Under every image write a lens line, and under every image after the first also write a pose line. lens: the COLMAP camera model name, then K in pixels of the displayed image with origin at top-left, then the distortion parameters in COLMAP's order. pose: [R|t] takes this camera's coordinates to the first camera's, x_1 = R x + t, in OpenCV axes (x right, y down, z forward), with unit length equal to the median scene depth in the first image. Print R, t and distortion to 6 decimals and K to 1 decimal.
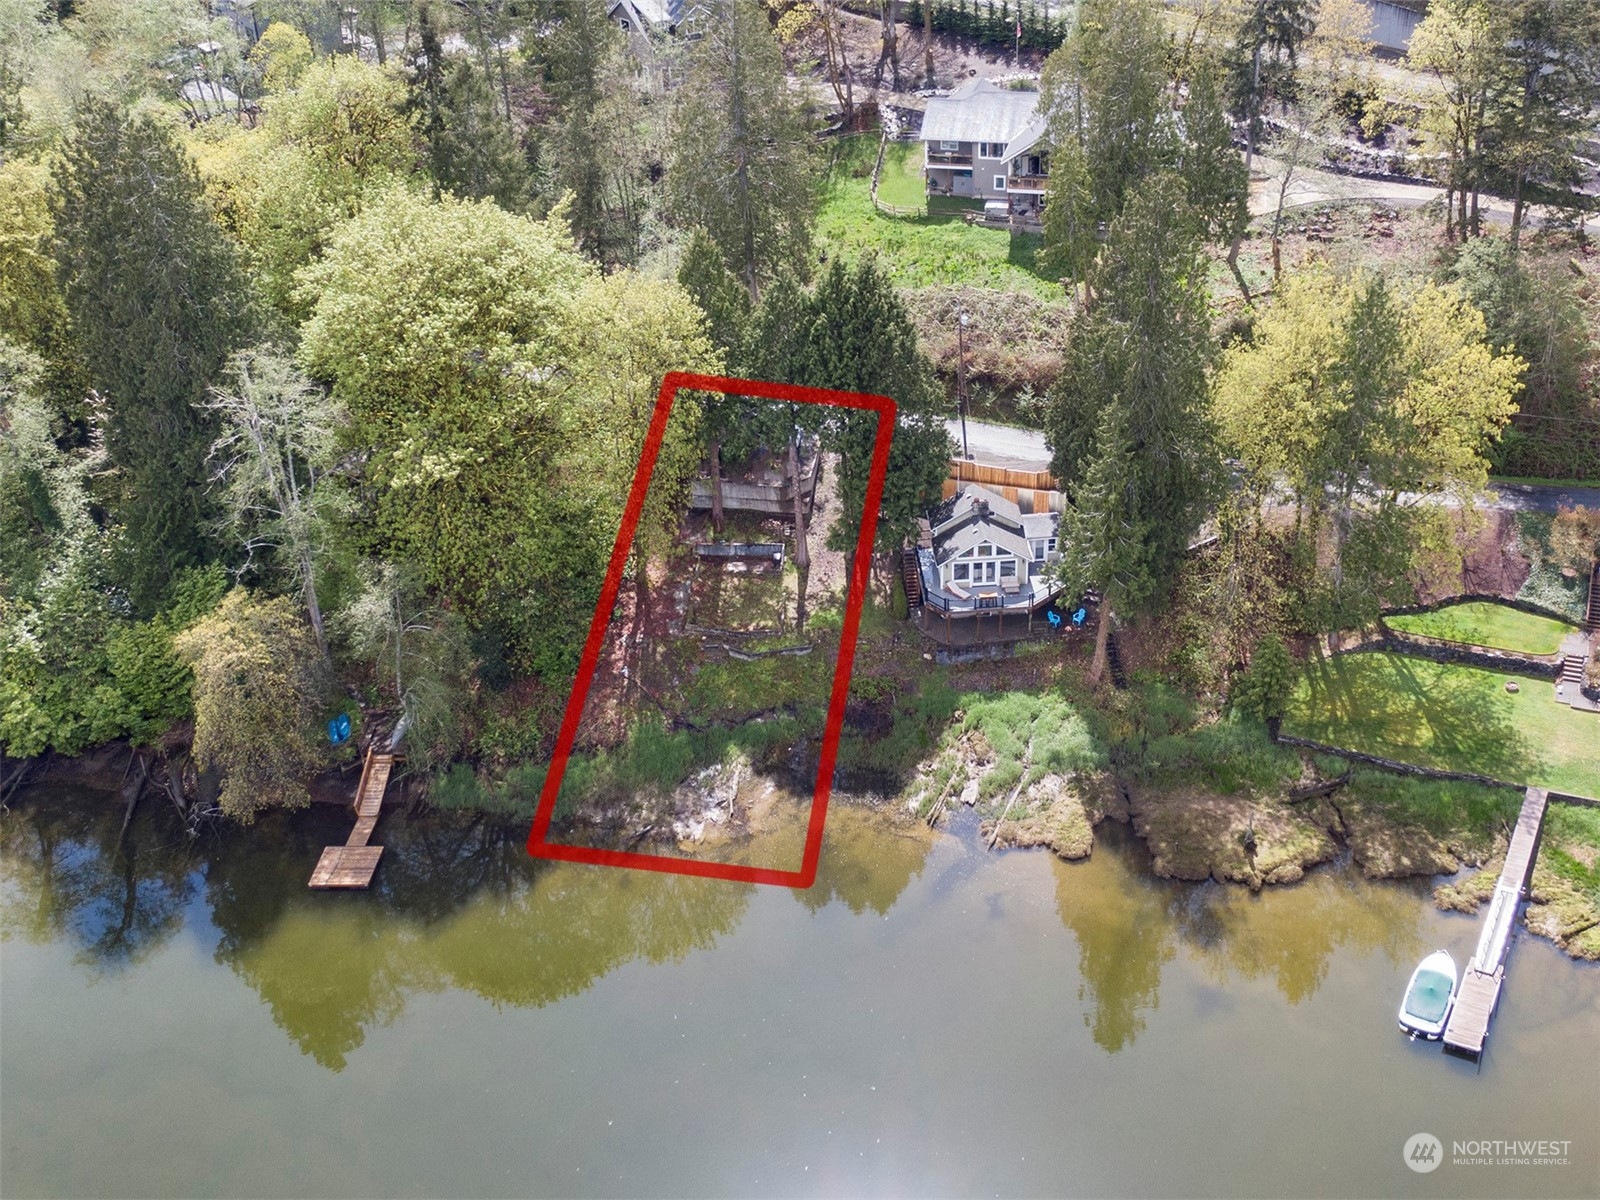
lens RADIAL K [[1799.1, 0, 892.3], [0, 1799.1, 504.7], [0, 0, 1]] dist [0.050410, 0.000000]
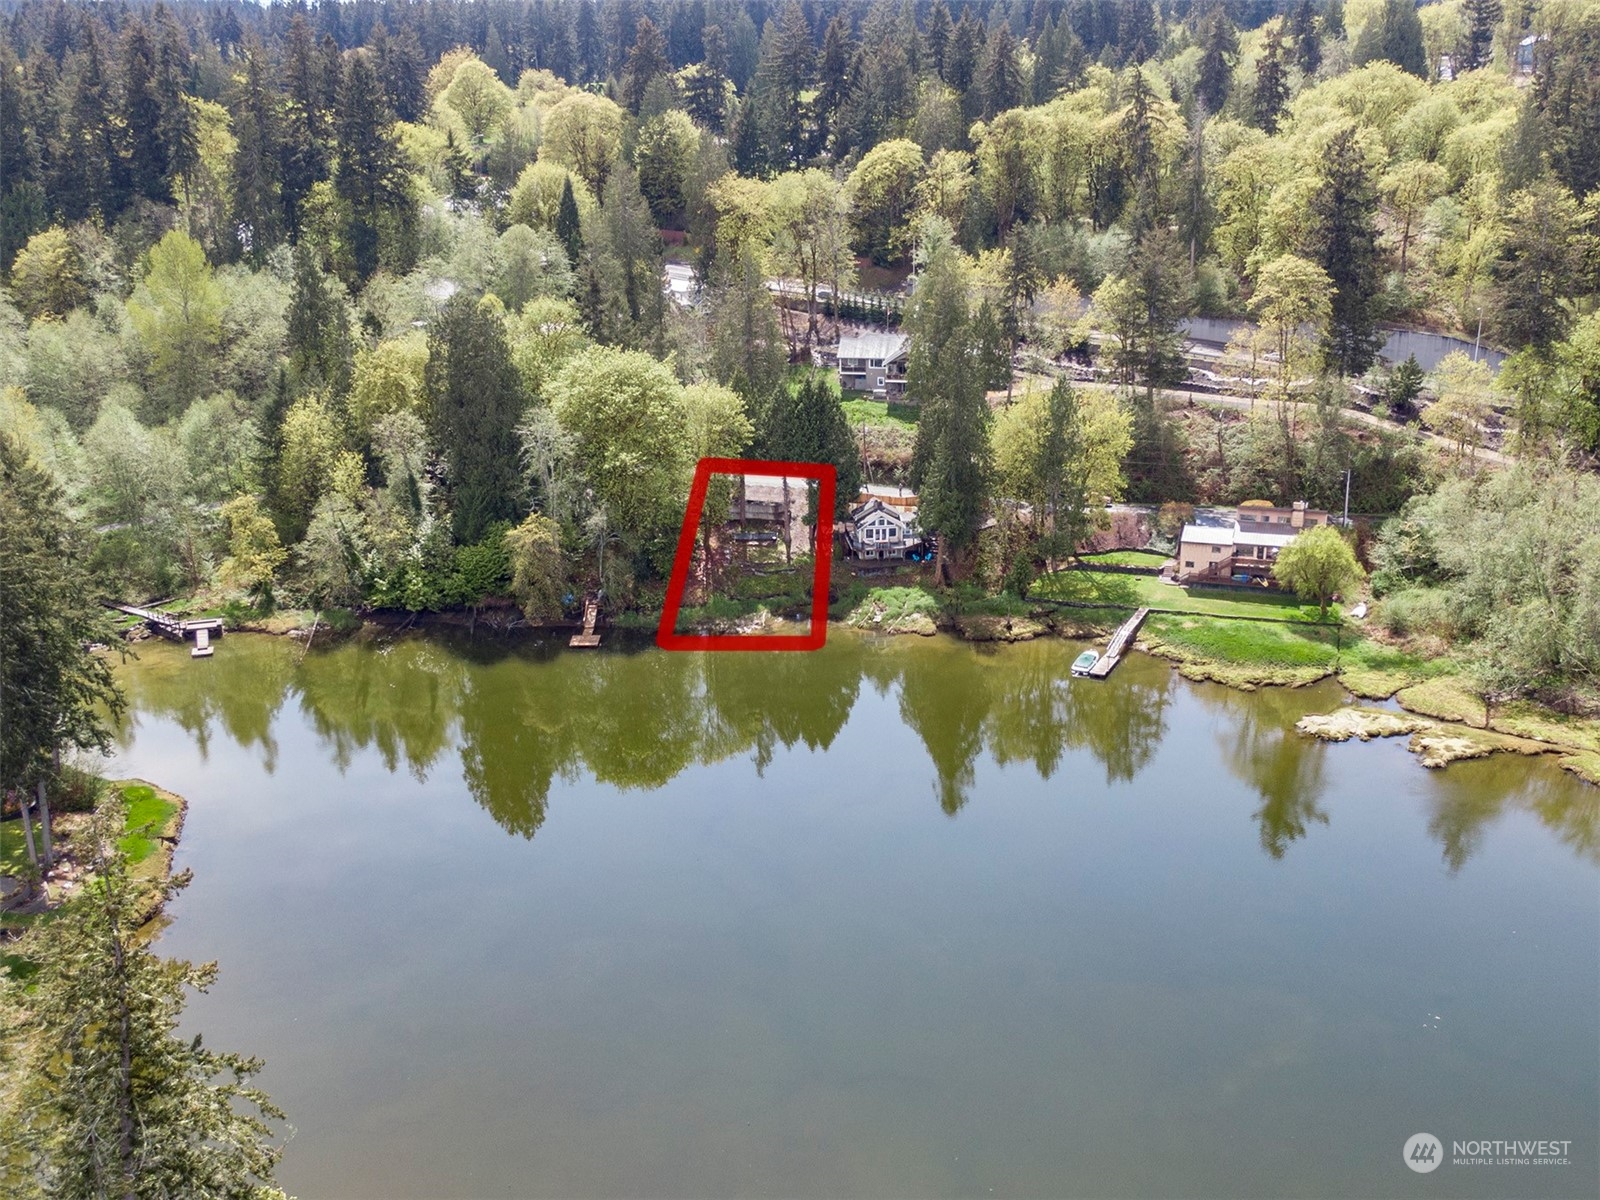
lens RADIAL K [[1645.7, 0, 827.0], [0, 1645.7, 663.8], [0, 0, 1]] dist [0.027154, 0.000000]
pose [[0.999124, -0.006728, 0.041311, -0.087544], [0.012029, 0.991515, -0.129436, 0.425710], [-0.040089, 0.129819, 0.990727, -0.812564]]
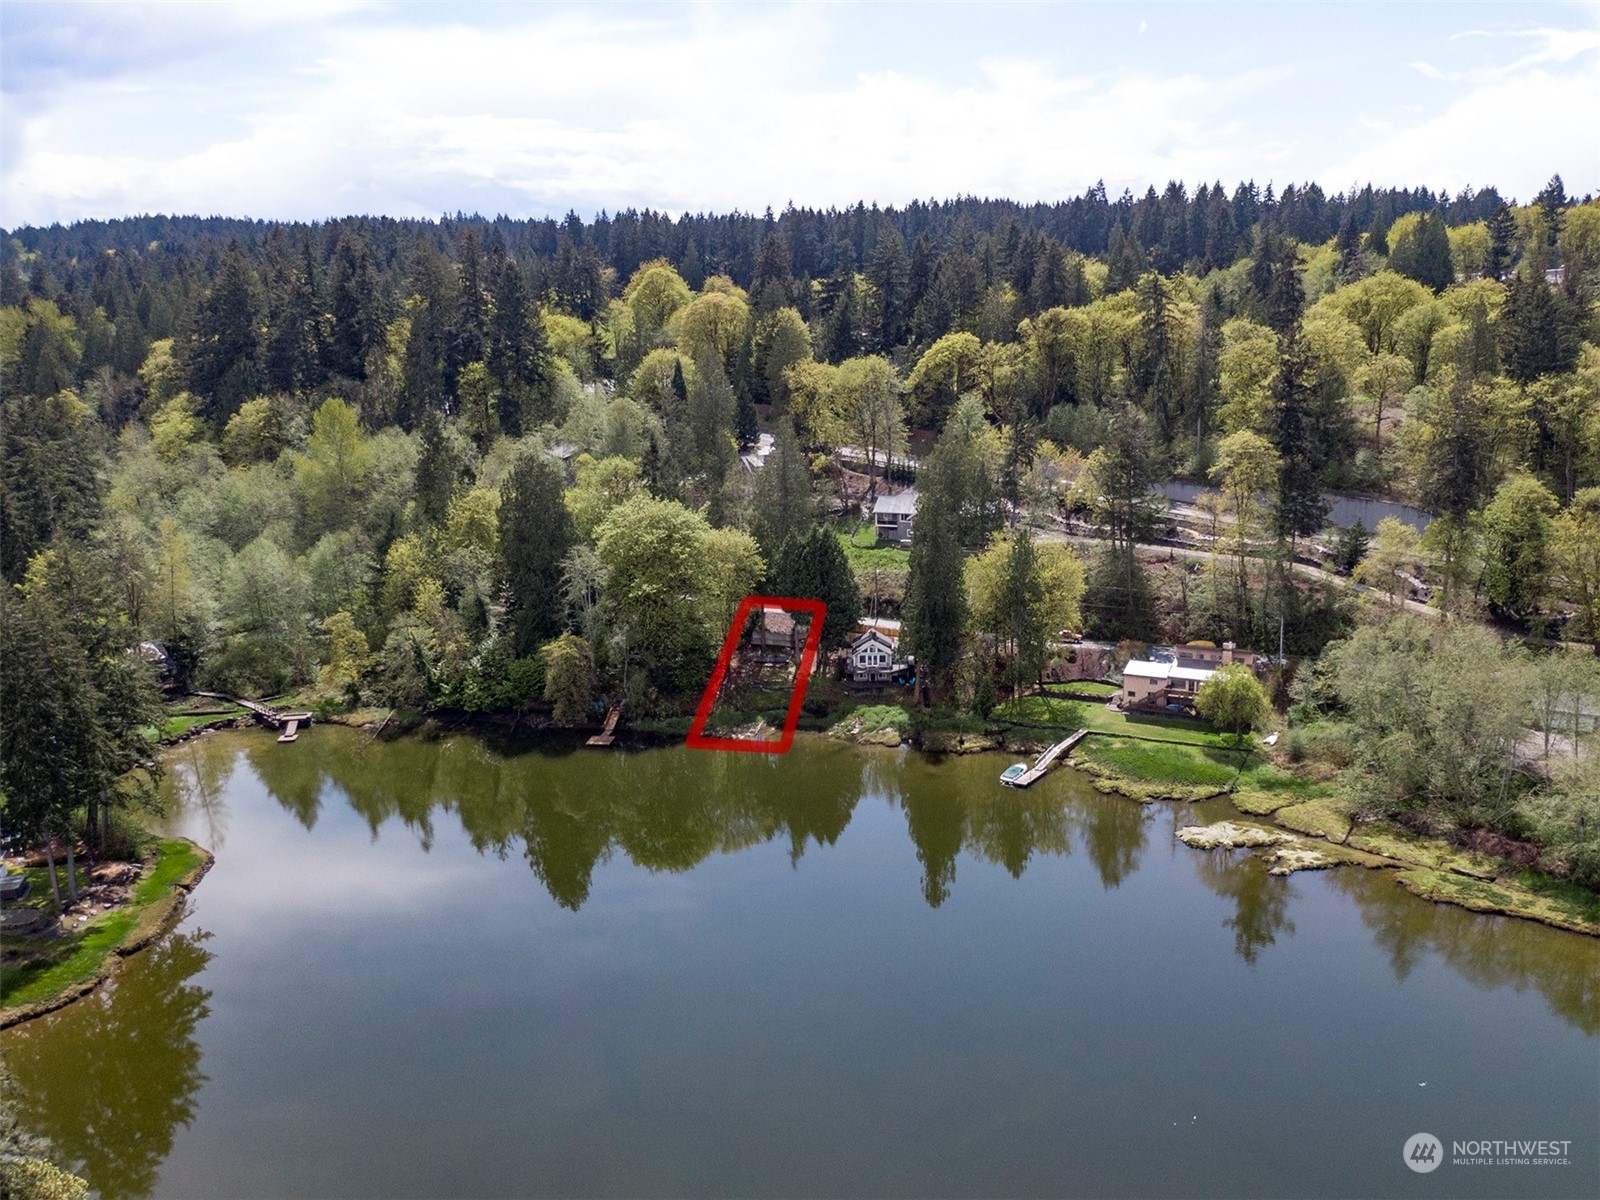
lens RADIAL K [[1432.9, 0, 900.3], [0, 1432.9, 672.9], [0, 0, 1]] dist [0.048798, -0.101141]
pose [[0.998287, 0.027629, -0.051569, 0.187706], [-0.037695, 0.977865, -0.205813, 0.444985], [0.044741, 0.207404, 0.977232, -0.833382]]
